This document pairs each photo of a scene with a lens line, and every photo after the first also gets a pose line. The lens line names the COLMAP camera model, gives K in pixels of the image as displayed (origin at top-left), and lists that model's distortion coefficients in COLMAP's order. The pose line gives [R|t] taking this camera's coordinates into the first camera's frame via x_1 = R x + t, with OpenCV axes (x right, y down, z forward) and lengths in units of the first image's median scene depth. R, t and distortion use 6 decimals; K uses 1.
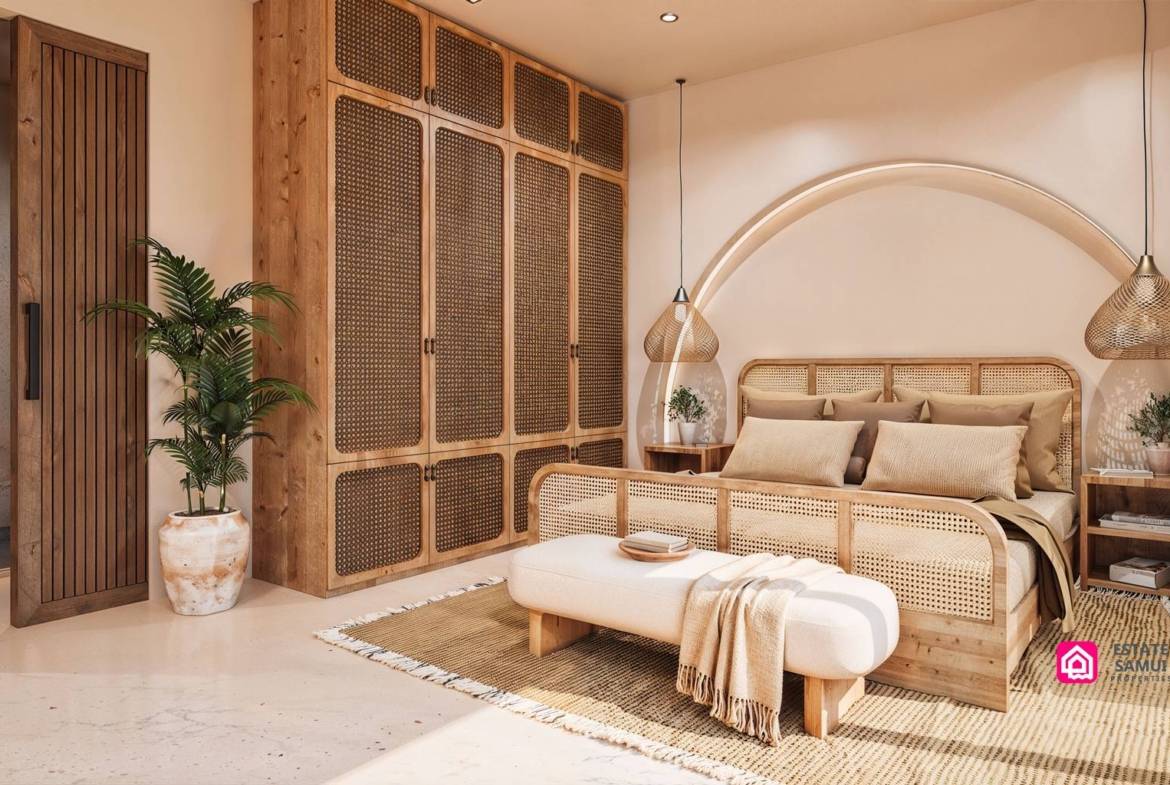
lens RADIAL K [[789.1, 0, 585.7], [0, 789.1, 370.2], [0, 0, 1]] dist [-0.000671, -0.000102]
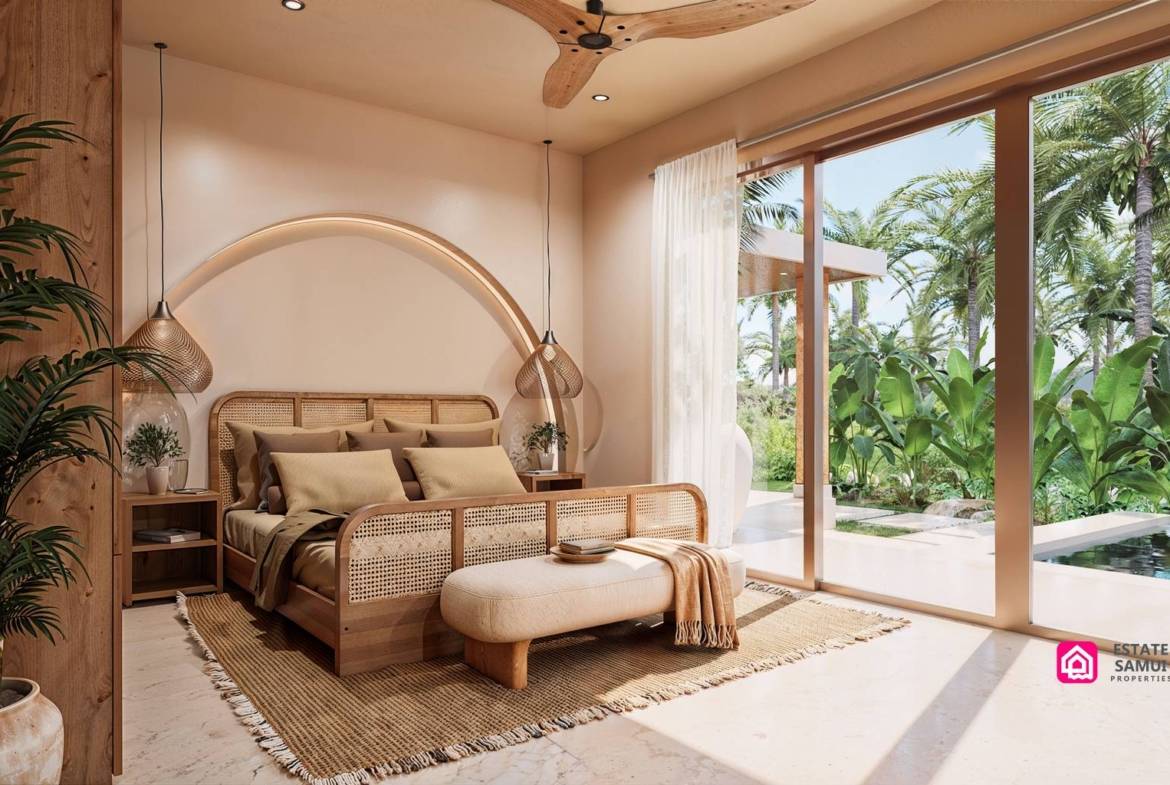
lens RADIAL K [[792.8, 0, 585.7], [0, 792.8, 410.3], [0, 0, 1]] dist [0.000051, -0.000299]
pose [[0.256413, -0.004068, 0.966559, -0.747217], [-0.004902, 0.999973, 0.005509, 0.002330], [-0.966555, -0.006151, 0.256386, 0.495562]]
